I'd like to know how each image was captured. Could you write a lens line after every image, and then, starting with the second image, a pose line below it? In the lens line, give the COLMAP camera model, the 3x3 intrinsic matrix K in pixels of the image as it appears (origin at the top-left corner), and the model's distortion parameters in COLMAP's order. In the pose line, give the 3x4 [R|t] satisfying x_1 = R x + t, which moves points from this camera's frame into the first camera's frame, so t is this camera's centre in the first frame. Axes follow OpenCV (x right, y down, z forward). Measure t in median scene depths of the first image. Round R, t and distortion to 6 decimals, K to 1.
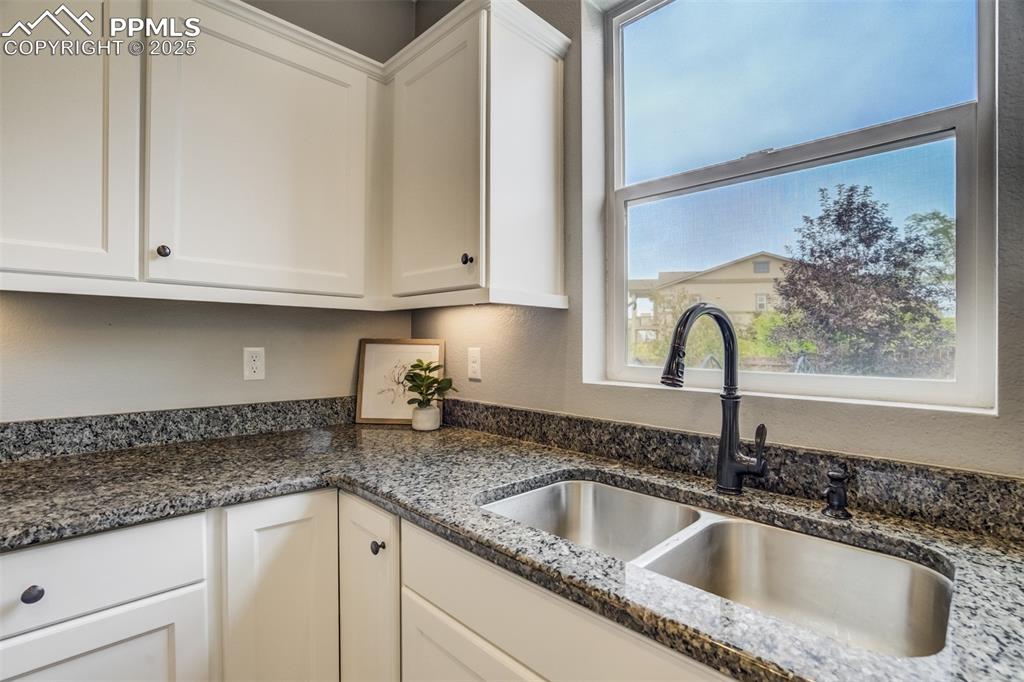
lens RADIAL K [[484.3, 0, 512.2], [0, 484.3, 343.4], [0, 0, 1]] dist [-0.030823, 0.000379]
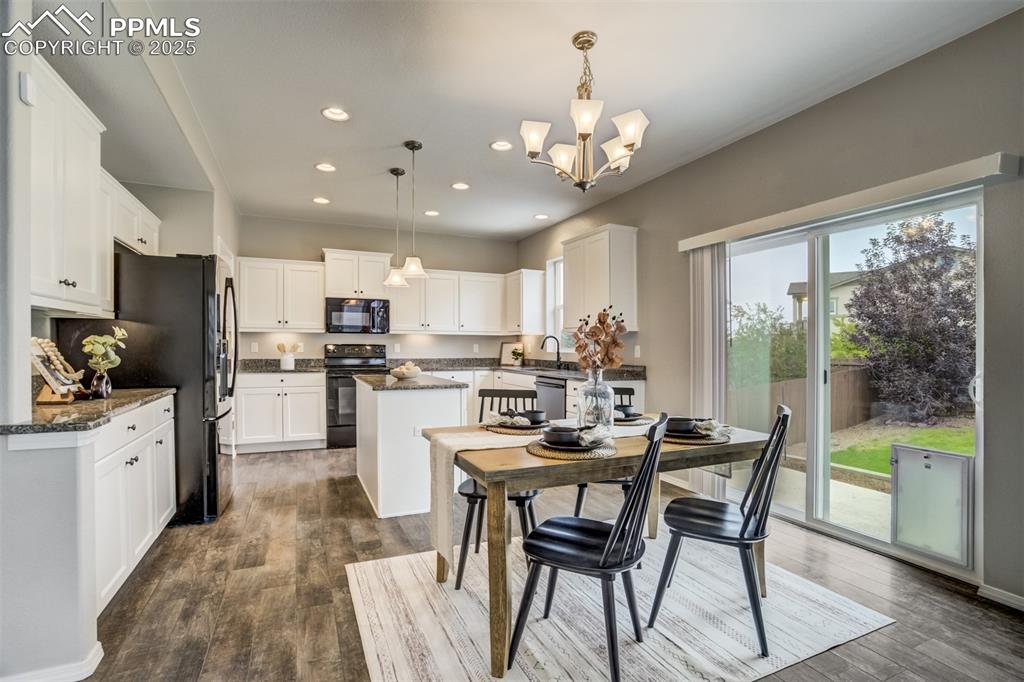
lens RADIAL K [[484.3, 0, 512.2], [0, 484.3, 343.4], [0, 0, 1]] dist [-0.030823, 0.000379]
pose [[0.936968, -0.001296, -0.349412, 1.285081], [-0.001654, 0.999965, -0.008145, 0.035276], [0.349410, 0.008210, 0.936934, -2.974406]]
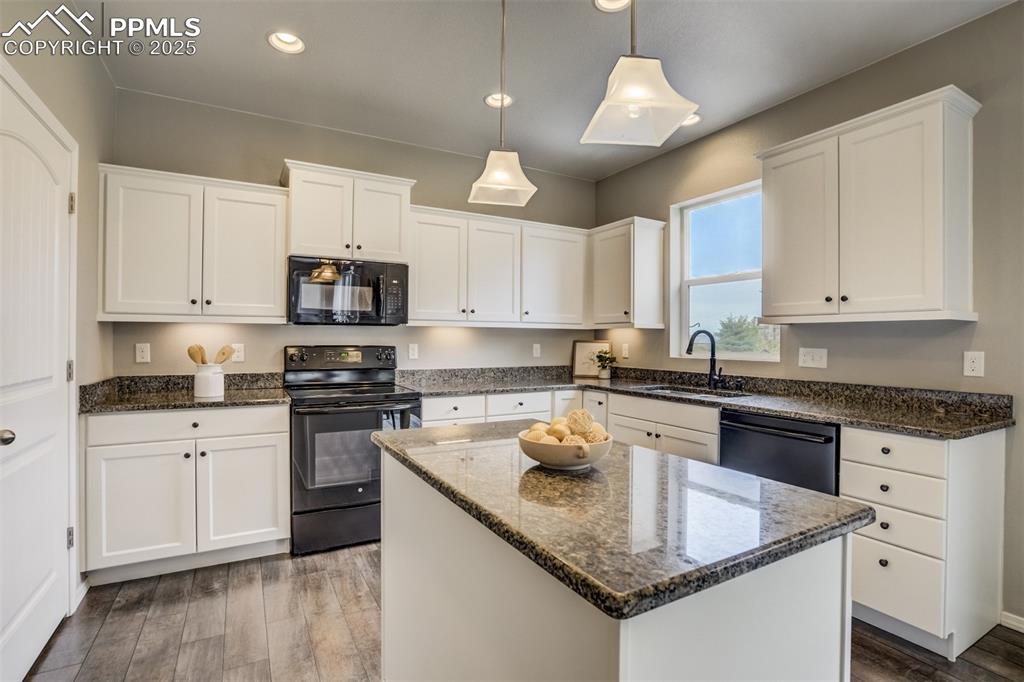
lens RADIAL K [[486.3, 0, 510.3], [0, 486.3, 328.5], [0, 0, 1]] dist [-0.032515, 0.000095]
pose [[0.963851, -0.006883, -0.266353, 0.012557], [-0.000355, 0.999632, -0.027117, -0.003417], [0.266441, 0.026232, 0.963494, -1.621395]]
